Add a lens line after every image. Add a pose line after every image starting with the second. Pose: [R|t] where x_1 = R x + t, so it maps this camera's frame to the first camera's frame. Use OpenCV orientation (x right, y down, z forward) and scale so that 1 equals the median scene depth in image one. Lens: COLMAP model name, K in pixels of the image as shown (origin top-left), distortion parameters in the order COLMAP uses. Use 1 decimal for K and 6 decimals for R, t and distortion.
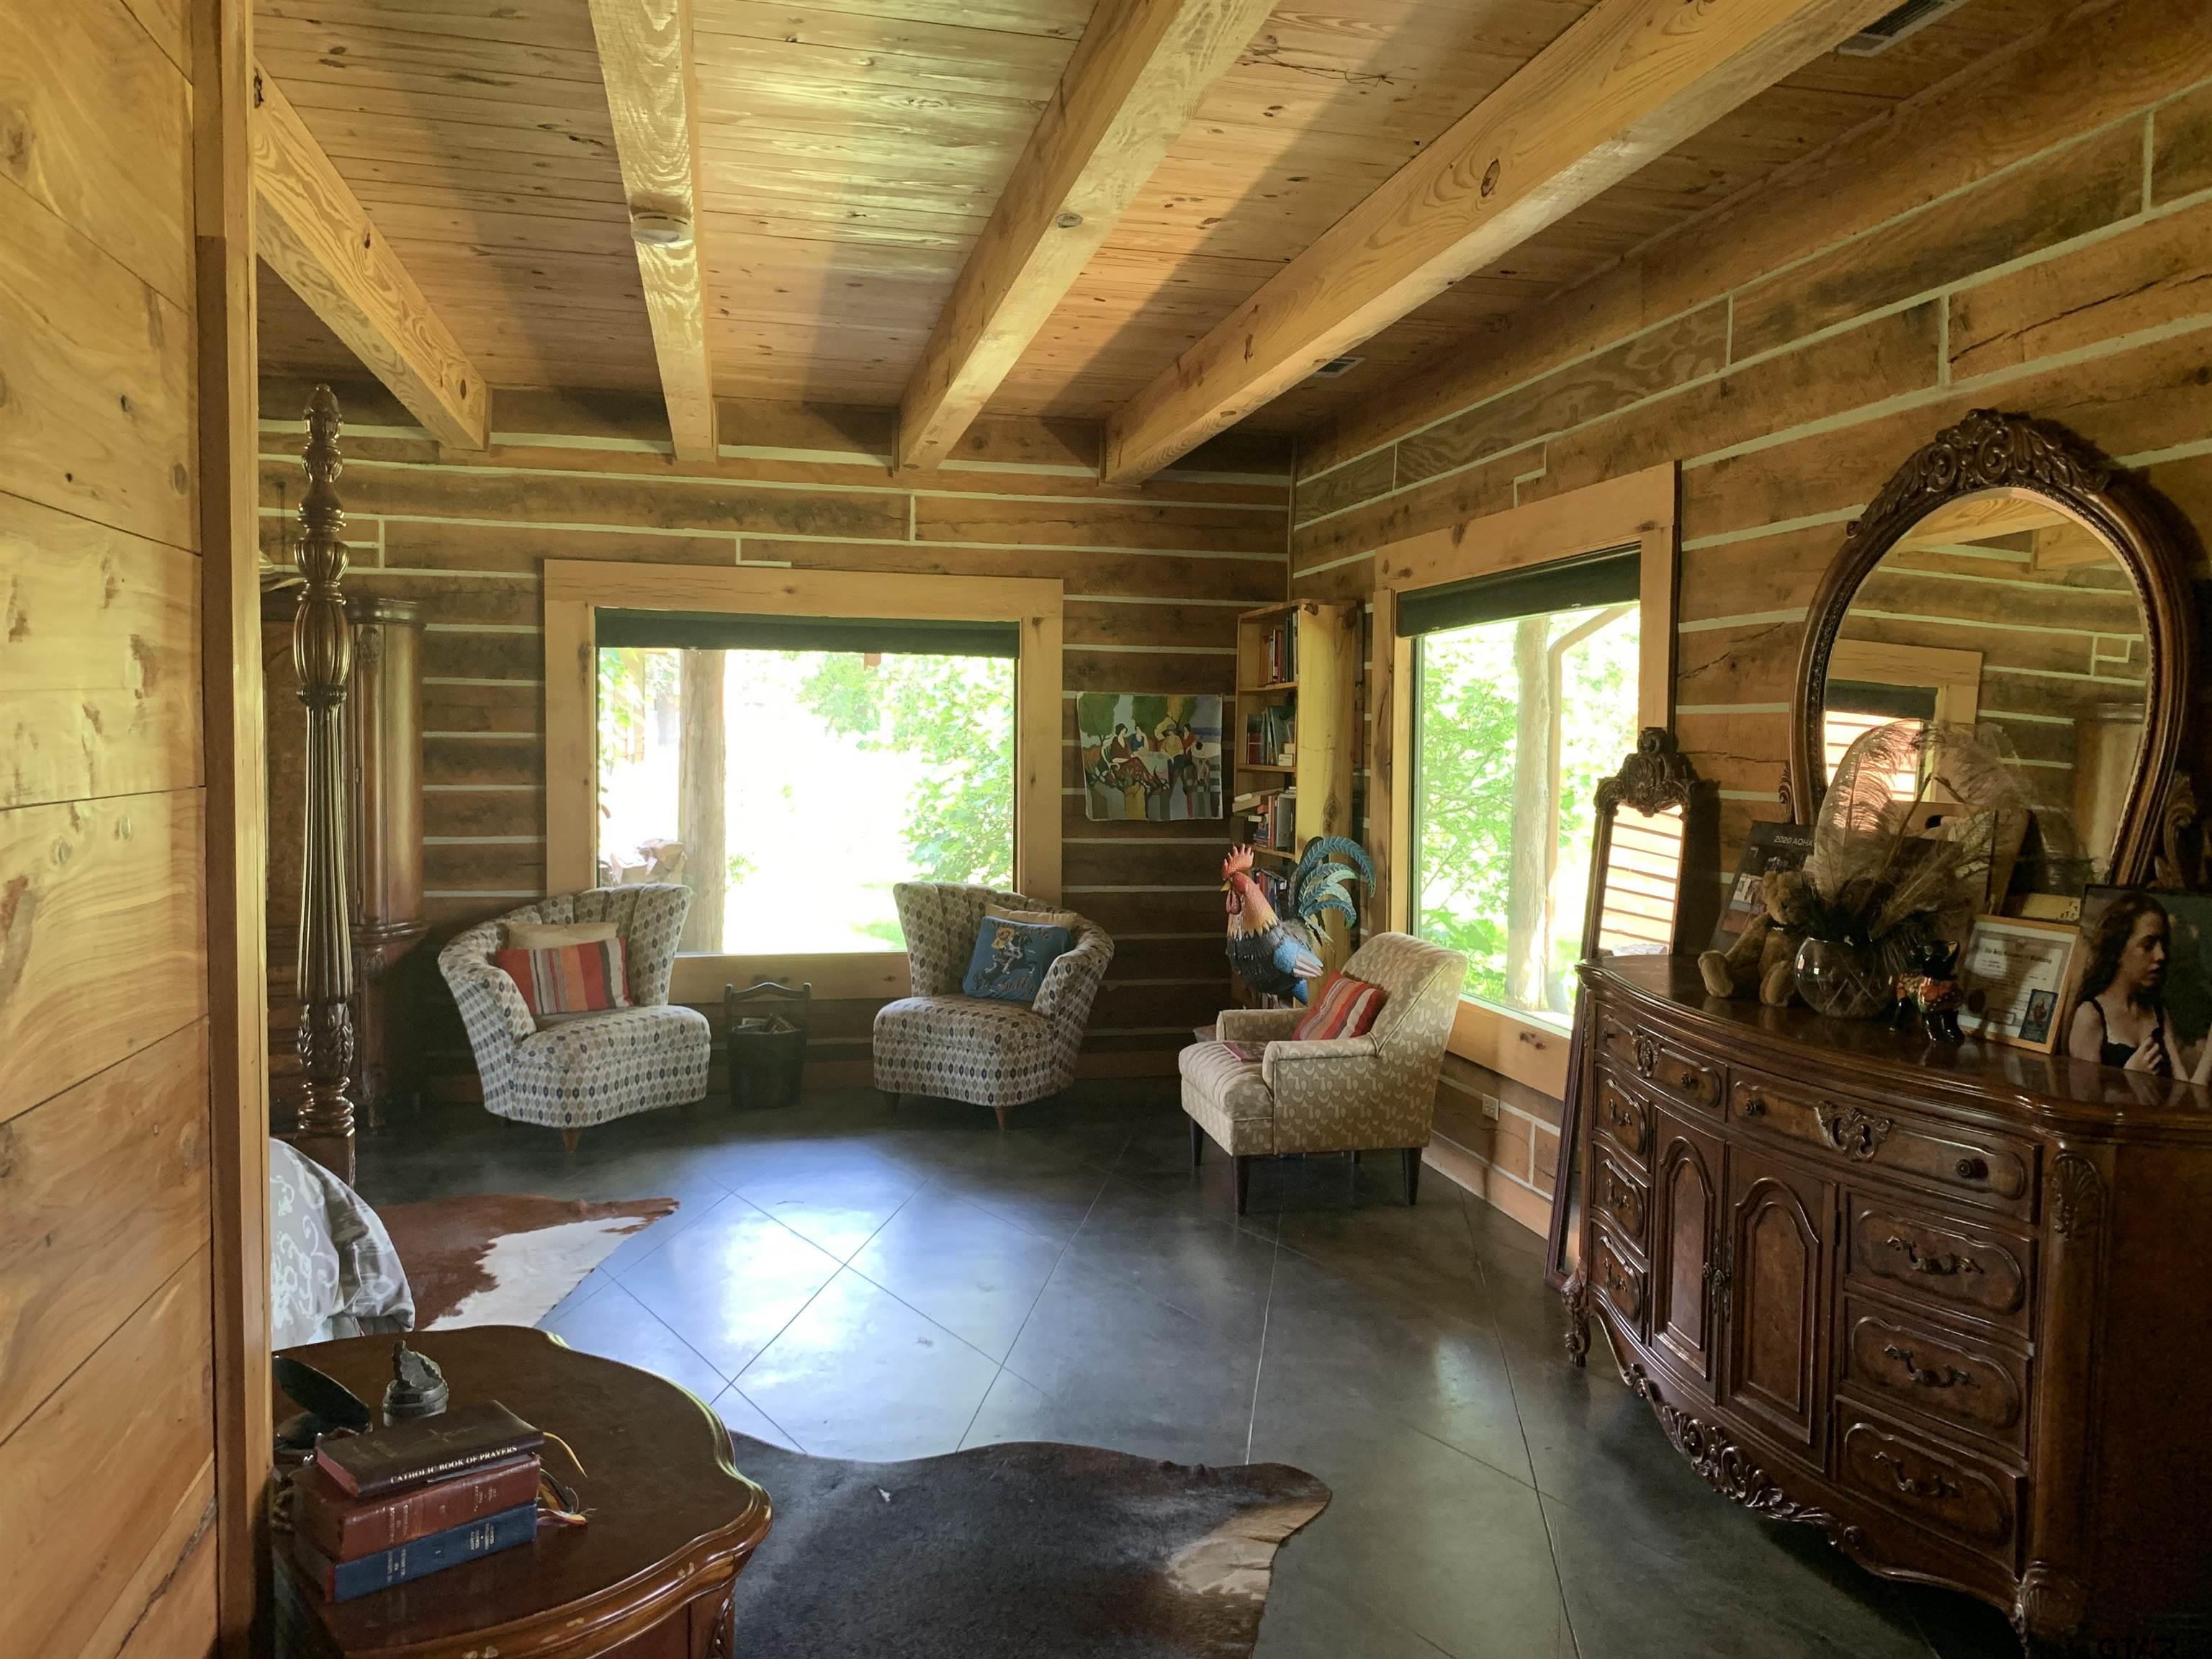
lens RADIAL K [[1672.1, 0, 1160.8], [0, 1672.1, 841.7], [0, 0, 1]] dist [0.011527, -0.030702]
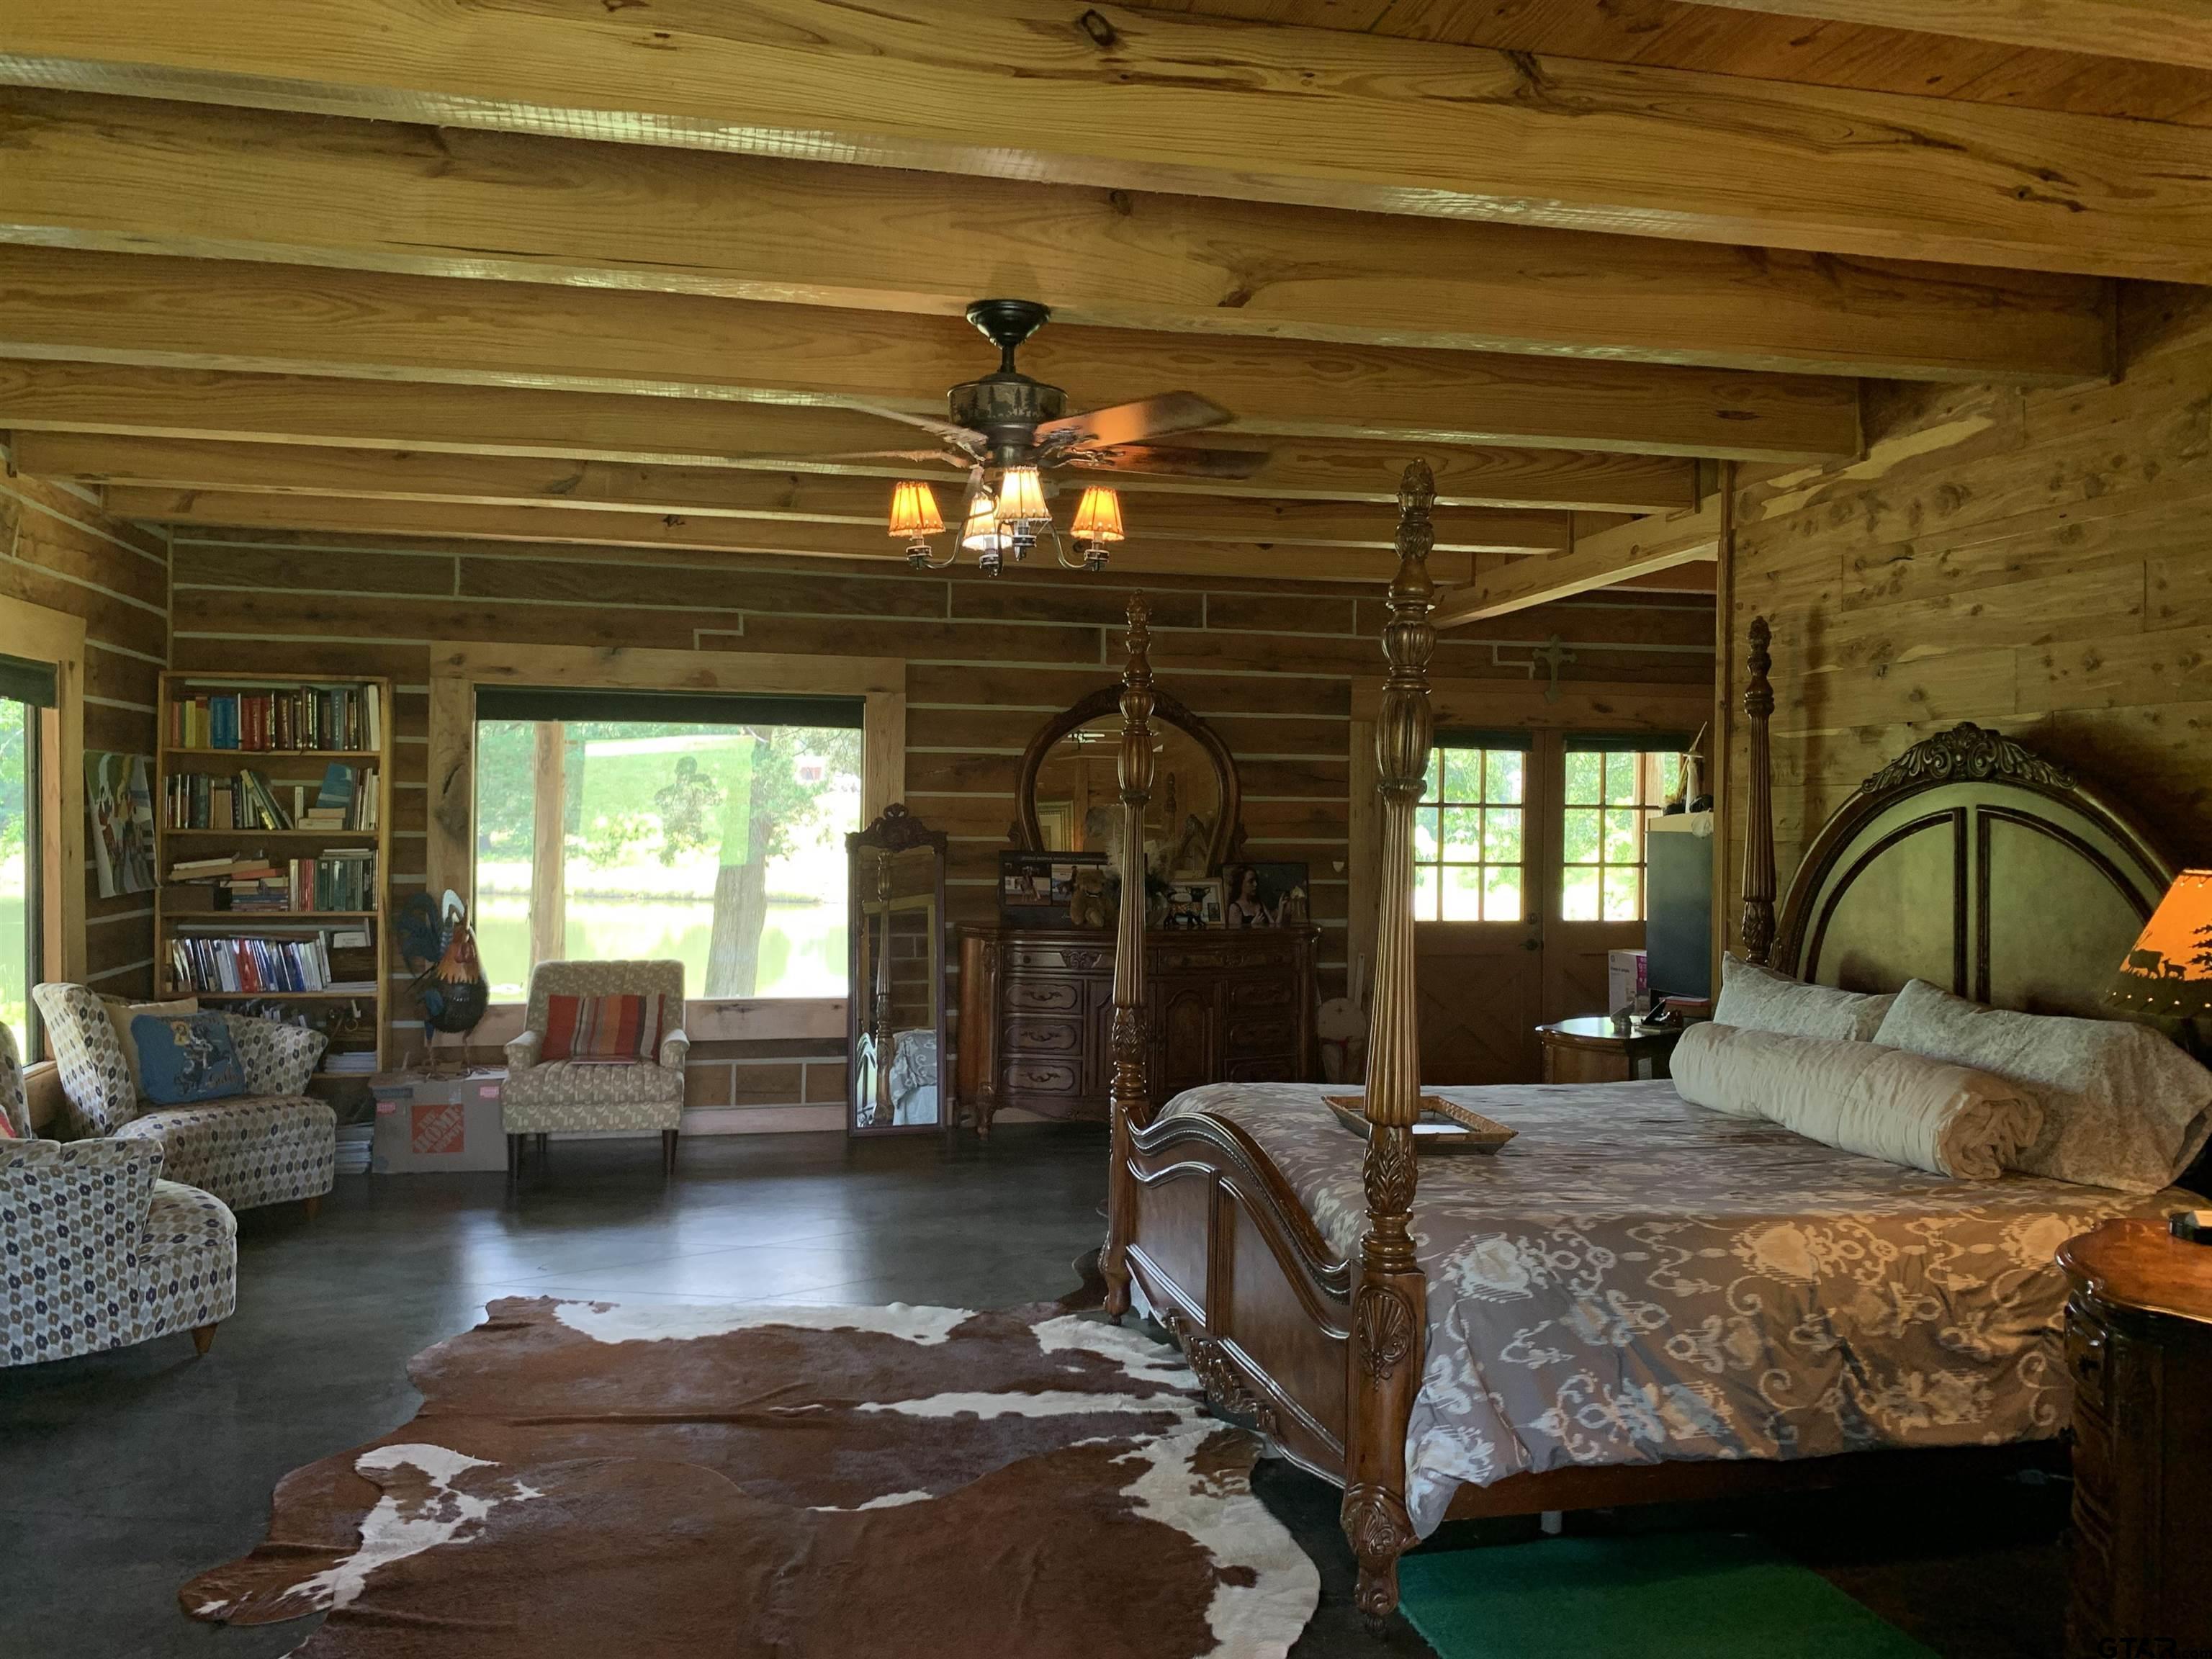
lens RADIAL K [[1672.1, 0, 1103.6], [0, 1672.1, 823.7], [0, 0, 1]] dist [0.011527, -0.030702]
pose [[-0.001458, -0.021855, 0.999760, -1.009537], [0.047038, 0.998653, 0.021899, -0.050524], [-0.998892, 0.047059, -0.000428, 0.525860]]
